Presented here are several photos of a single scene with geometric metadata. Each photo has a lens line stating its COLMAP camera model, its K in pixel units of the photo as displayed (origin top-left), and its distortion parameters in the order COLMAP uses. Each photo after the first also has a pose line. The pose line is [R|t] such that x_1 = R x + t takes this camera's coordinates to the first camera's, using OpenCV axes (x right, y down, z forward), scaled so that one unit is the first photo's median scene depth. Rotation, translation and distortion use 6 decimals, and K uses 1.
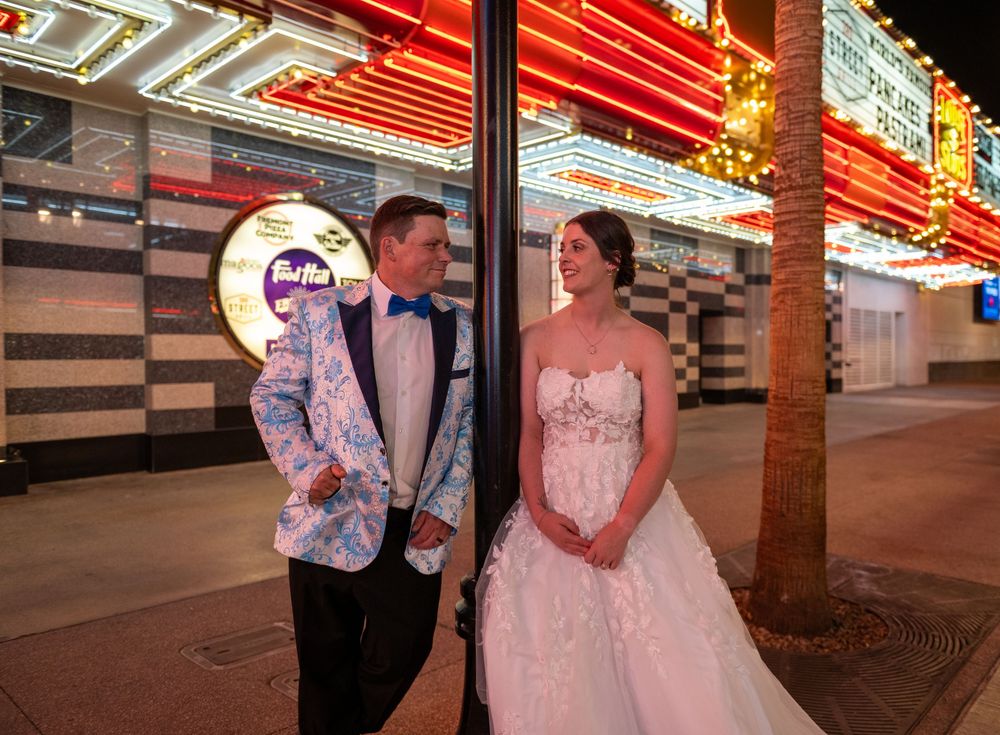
lens RADIAL K [[743.0, 0, 551.2], [0, 743.0, 367.4], [0, 0, 1]] dist [0.001739, -0.002745]
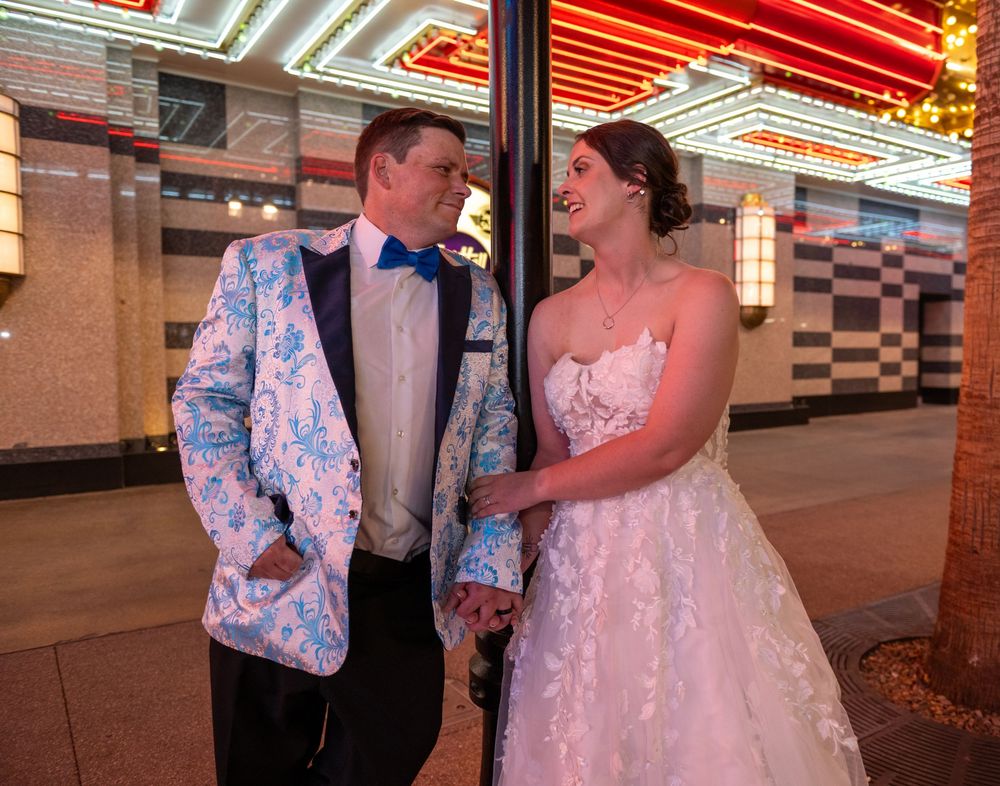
lens RADIAL K [[793.7, 0, 587.4], [0, 793.7, 390.9], [0, 0, 1]] dist [0.000198, -0.004900]
pose [[0.977510, 0.012547, -0.210517, 0.046369], [-0.004777, 0.999290, 0.037377, 0.003764], [0.210837, -0.035530, 0.976875, 0.066322]]
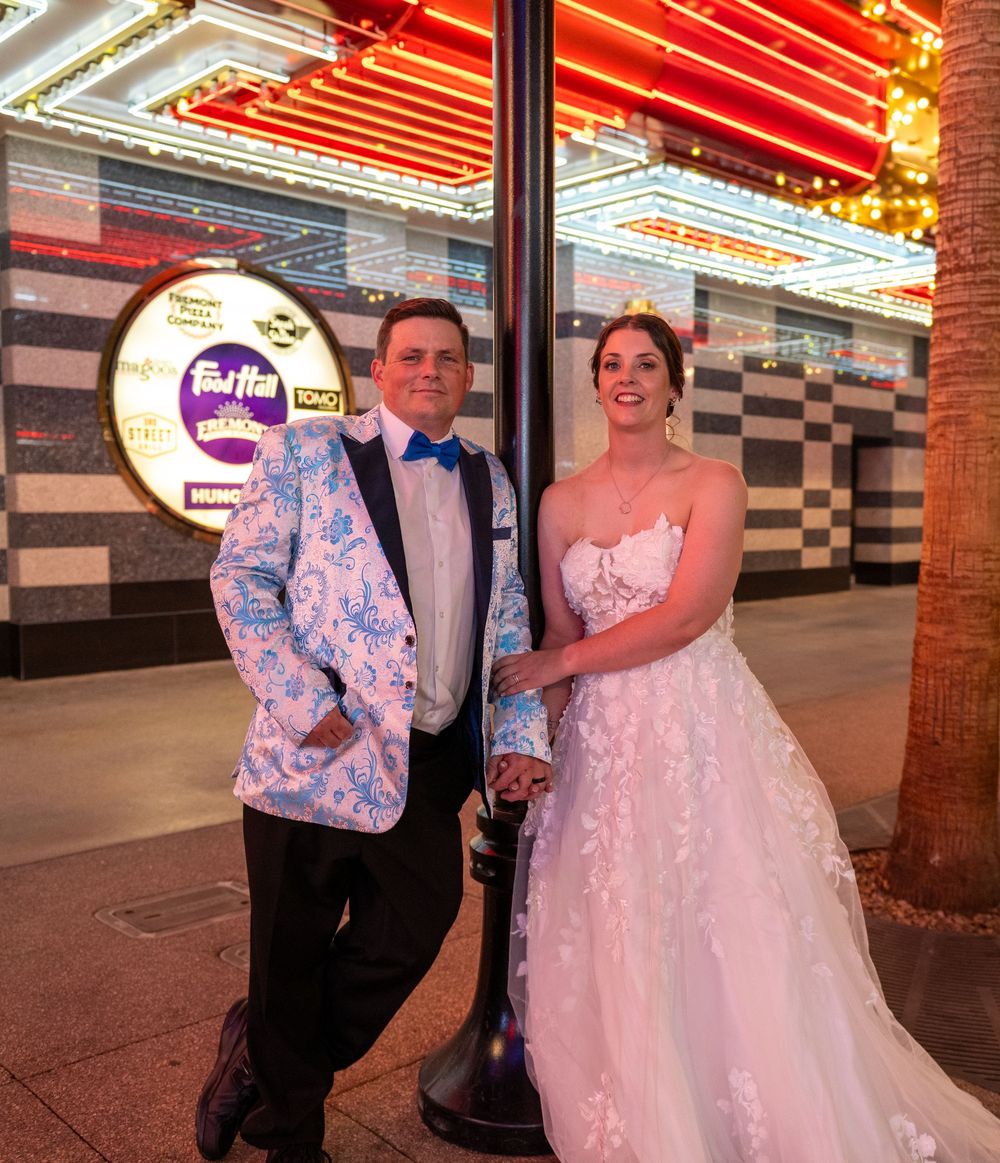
lens RADIAL K [[1190.2, 0, 577.4], [0, 1190.2, 586.0], [0, 0, 1]] dist [0.001122, -0.001736]
pose [[0.999301, 0.007931, -0.036530, 0.007091], [-0.006046, 0.998658, 0.051431, -0.001833], [0.036889, -0.051174, 0.998008, -0.059802]]
